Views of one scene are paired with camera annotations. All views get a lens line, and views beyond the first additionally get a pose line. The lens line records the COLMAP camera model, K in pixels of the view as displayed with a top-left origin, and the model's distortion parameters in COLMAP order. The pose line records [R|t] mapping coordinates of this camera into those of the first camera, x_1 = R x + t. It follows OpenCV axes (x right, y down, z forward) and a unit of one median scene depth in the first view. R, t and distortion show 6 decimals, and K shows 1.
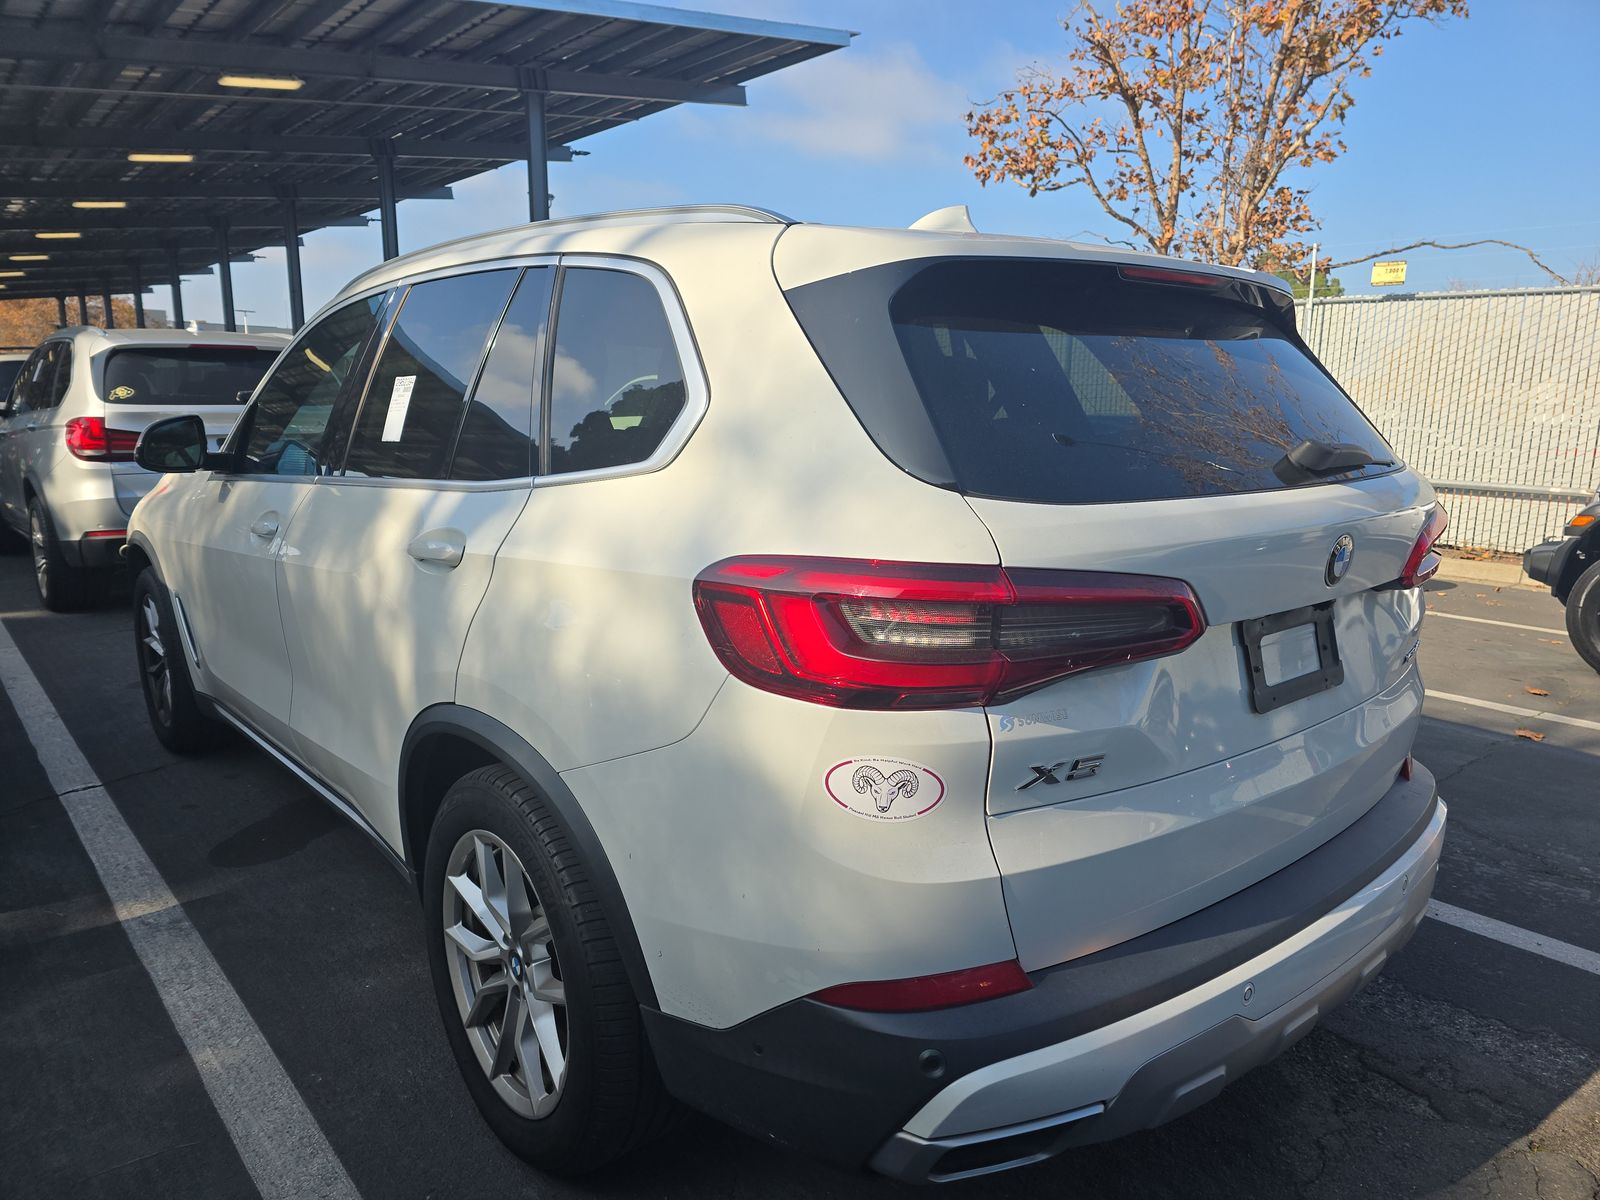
lens RADIAL K [[1092.0, 0, 791.1], [0, 1092.0, 609.8], [0, 0, 1]] dist [0.051861, -0.027301]
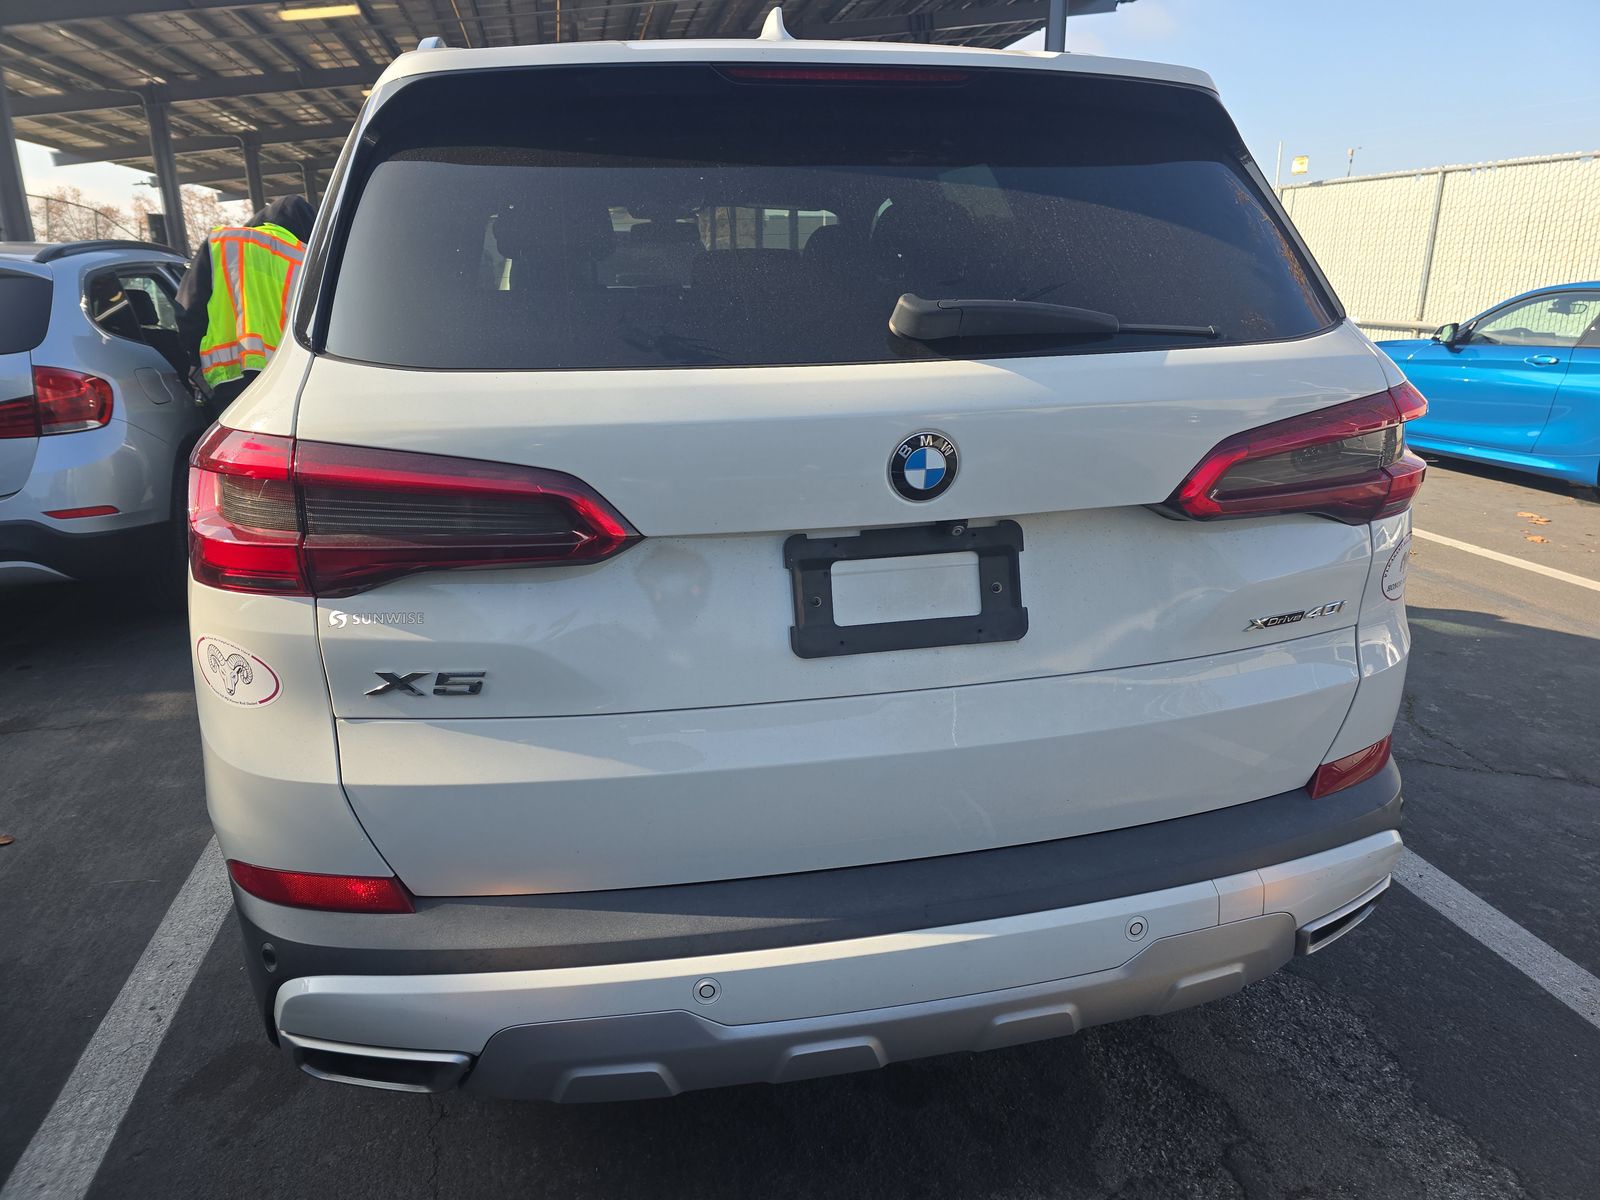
lens RADIAL K [[1092.0, 0, 798.7], [0, 1092.0, 587.1], [0, 0, 1]] dist [0.051861, -0.027301]
pose [[0.888237, 0.115080, -0.444737, 0.878459], [-0.076166, 0.991607, 0.104468, -0.041135], [0.453026, -0.058919, 0.889548, 0.360290]]
